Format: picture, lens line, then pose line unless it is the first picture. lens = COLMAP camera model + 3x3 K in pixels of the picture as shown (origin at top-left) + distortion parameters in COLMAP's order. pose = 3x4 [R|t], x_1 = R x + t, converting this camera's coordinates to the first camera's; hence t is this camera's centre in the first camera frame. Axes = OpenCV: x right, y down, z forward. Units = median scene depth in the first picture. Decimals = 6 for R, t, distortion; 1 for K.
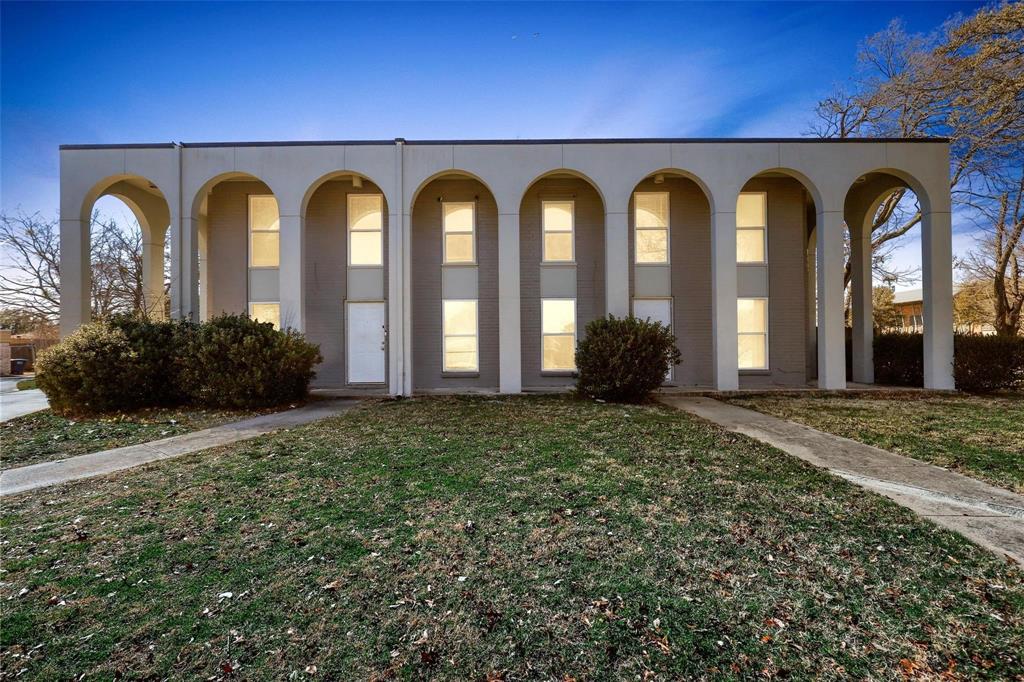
lens RADIAL K [[469.4, 0, 515.3], [0, 469.4, 338.2], [0, 0, 1]] dist [-0.003793, -0.000321]
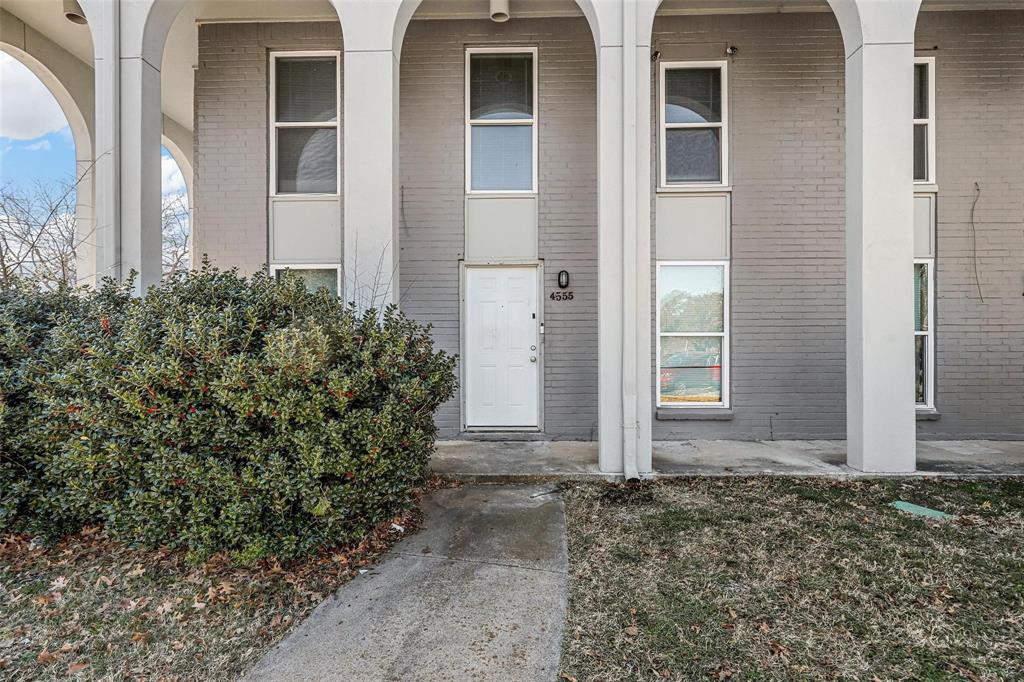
lens RADIAL K [[469.4, 0, 508.9], [0, 469.4, 342.7], [0, 0, 1]] dist [-0.003793, -0.000321]
pose [[0.999481, 0.005294, -0.031774, -0.409494], [-0.005067, 0.999961, 0.007220, 0.000969], [0.031811, -0.007055, 0.999469, 0.697918]]
